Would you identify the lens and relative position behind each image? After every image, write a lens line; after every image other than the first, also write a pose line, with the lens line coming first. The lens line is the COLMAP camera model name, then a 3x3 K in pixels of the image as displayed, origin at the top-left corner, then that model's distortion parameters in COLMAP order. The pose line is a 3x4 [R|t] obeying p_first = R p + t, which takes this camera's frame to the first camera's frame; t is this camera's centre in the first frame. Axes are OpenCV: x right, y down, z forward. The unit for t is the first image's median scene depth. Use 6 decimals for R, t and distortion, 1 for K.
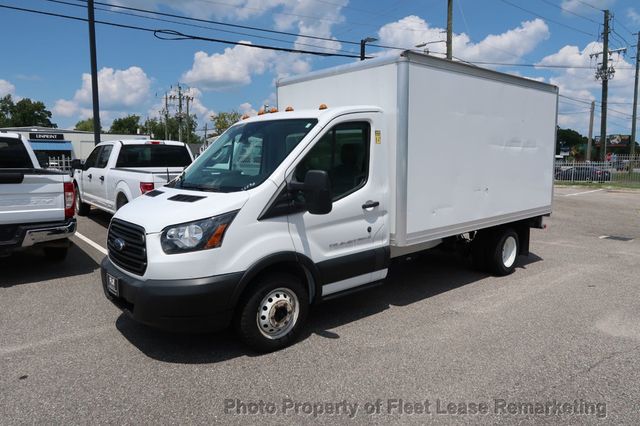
lens RADIAL K [[442.4, 0, 317.0], [0, 442.4, 211.9], [0, 0, 1]] dist [-0.023547, 0.001984]
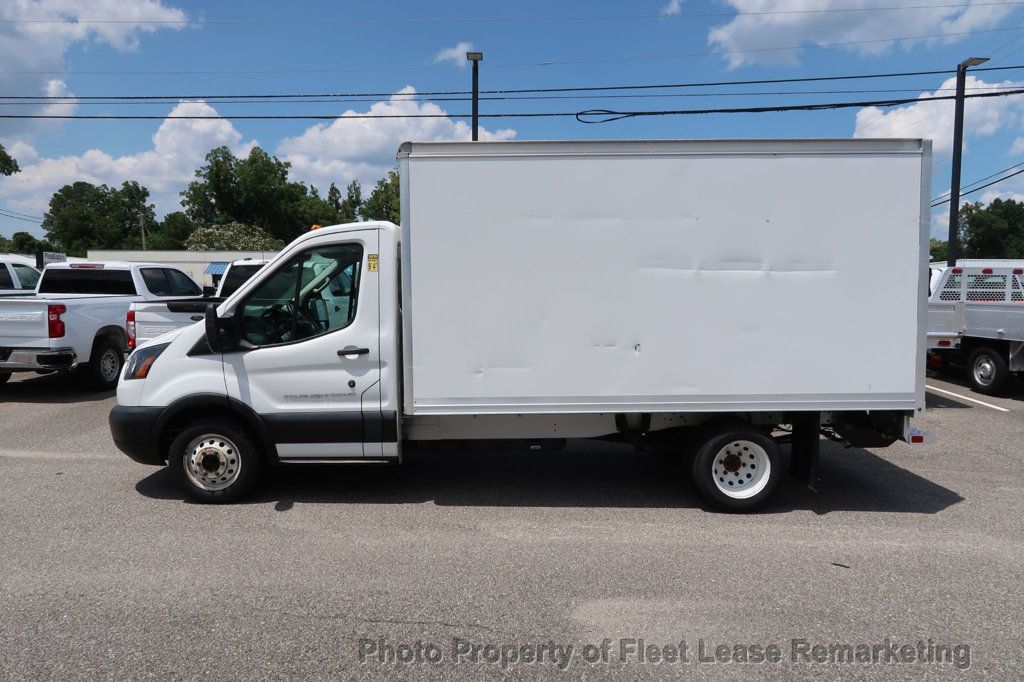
lens RADIAL K [[707.8, 0, 507.2], [0, 707.8, 339.3], [0, 0, 1]] dist [-0.023547, 0.001984]
pose [[0.753740, 0.049720, -0.655289, 1.131225], [-0.083171, 0.996333, -0.020071, -0.035281], [0.651888, 0.069630, 0.755111, 0.256680]]
